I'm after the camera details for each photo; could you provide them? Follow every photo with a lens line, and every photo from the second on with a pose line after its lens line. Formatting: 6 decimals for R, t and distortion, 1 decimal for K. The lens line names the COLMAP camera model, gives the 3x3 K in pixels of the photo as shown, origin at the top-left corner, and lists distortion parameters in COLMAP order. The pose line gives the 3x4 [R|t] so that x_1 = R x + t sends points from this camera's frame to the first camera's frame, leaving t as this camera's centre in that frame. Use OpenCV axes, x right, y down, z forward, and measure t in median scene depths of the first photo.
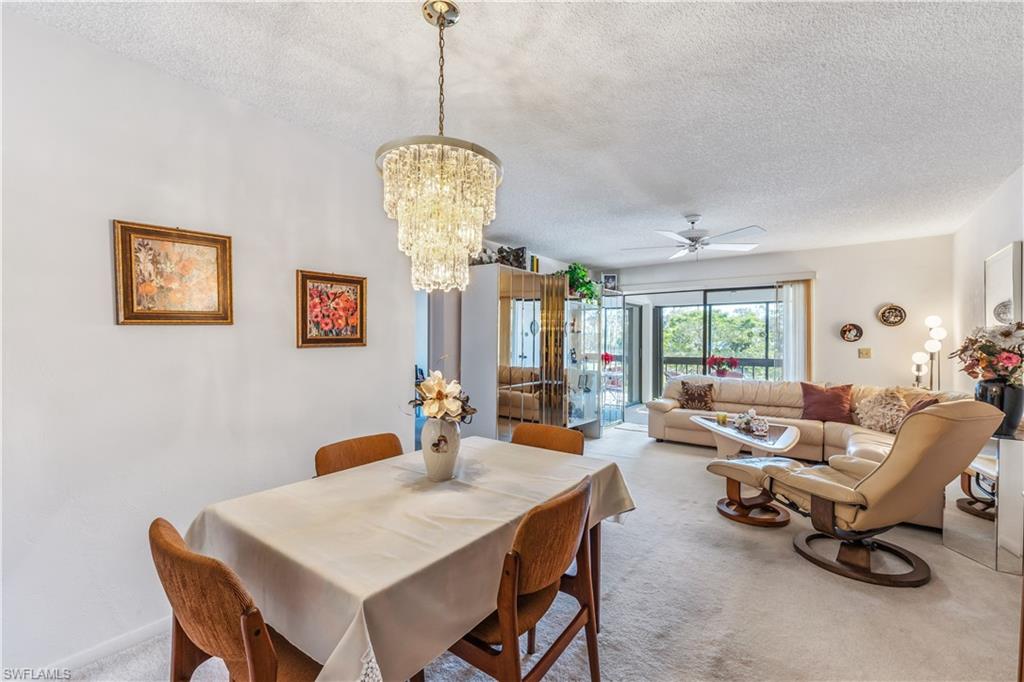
lens RADIAL K [[441.3, 0, 512.0], [0, 441.3, 340.2], [0, 0, 1]] dist [-0.000783, 0.000045]
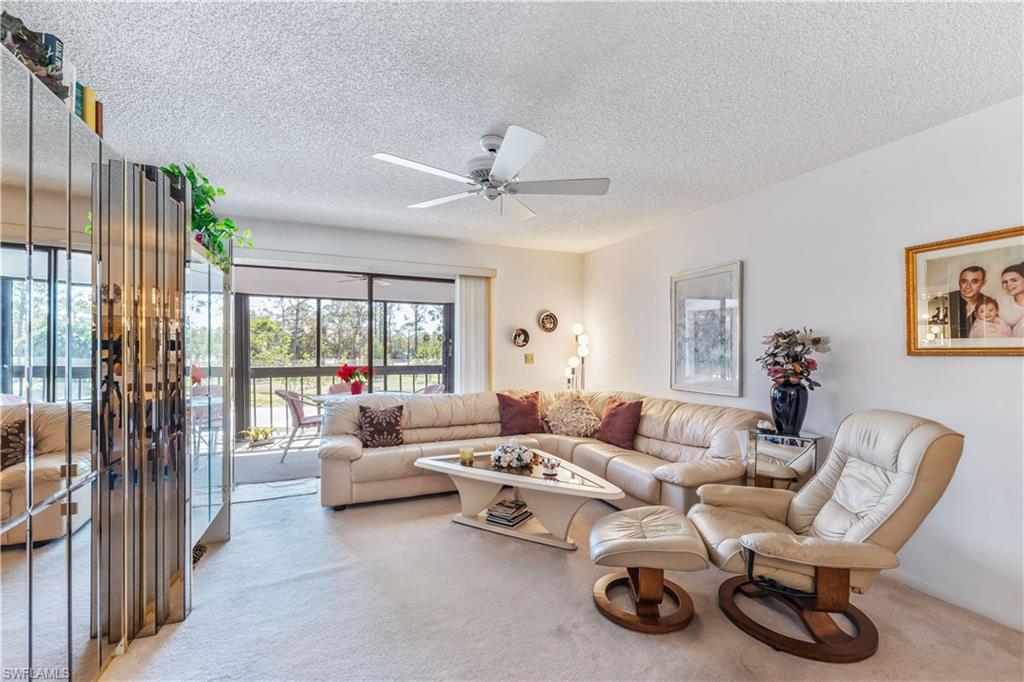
lens RADIAL K [[441.3, 0, 530.1], [0, 441.3, 351.3], [0, 0, 1]] dist [-0.000783, 0.000045]
pose [[0.485543, -0.007696, 0.874179, -0.089381], [-0.006097, 0.999907, 0.012189, 0.001239], [-0.874192, -0.011249, 0.485450, 0.594789]]
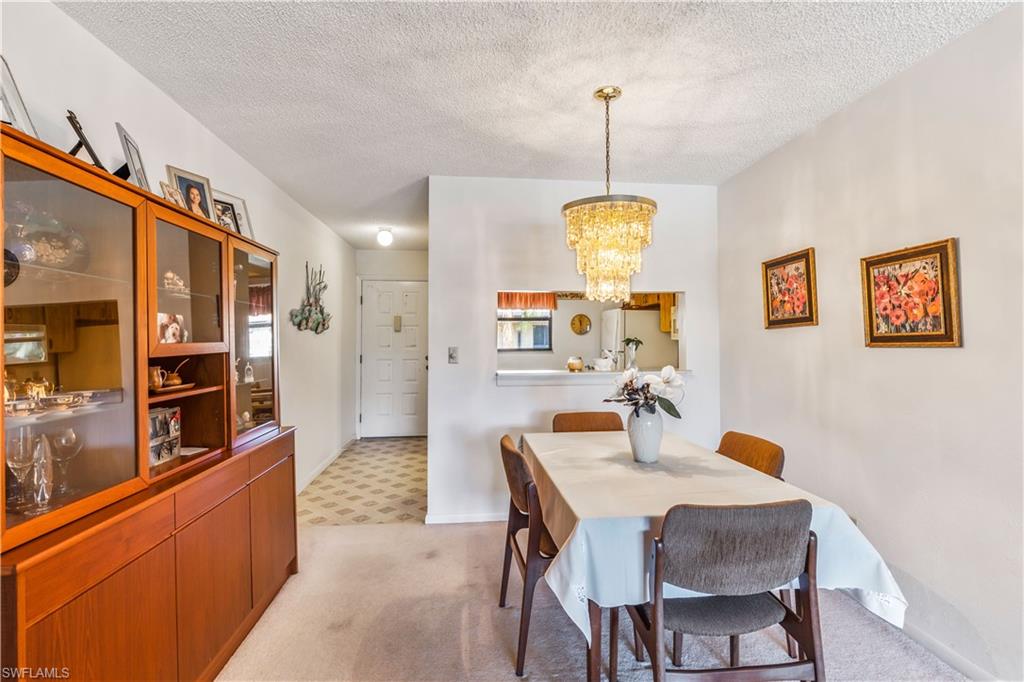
lens RADIAL K [[472.9, 0, 514.4], [0, 472.9, 333.9], [0, 0, 1]] dist [0.004859, 0.001003]
pose [[-0.733231, -0.010086, -0.679905, 0.338764], [0.002294, 0.999848, -0.017306, 0.003070], [0.679976, -0.014249, -0.733096, 0.617752]]
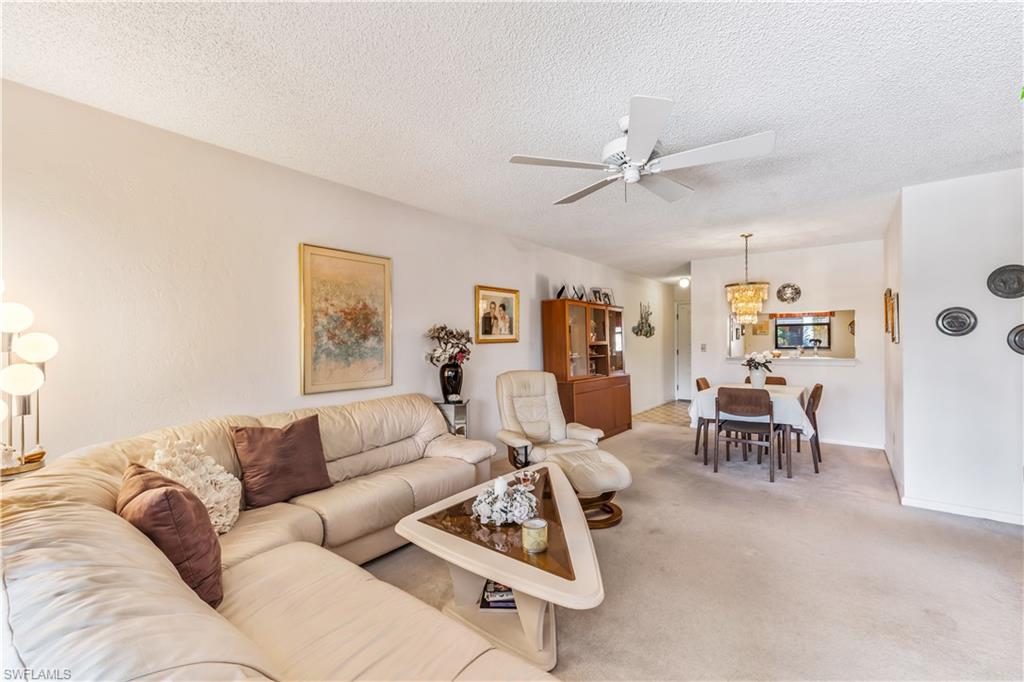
lens RADIAL K [[441.3, 0, 513.8], [0, 441.3, 332.1], [0, 0, 1]] dist [-0.000783, 0.000045]
pose [[-0.999968, 0.000883, 0.007933, 0.501058], [0.000673, 0.999651, -0.026392, 0.010018], [-0.007954, -0.026386, -0.999620, 1.426602]]
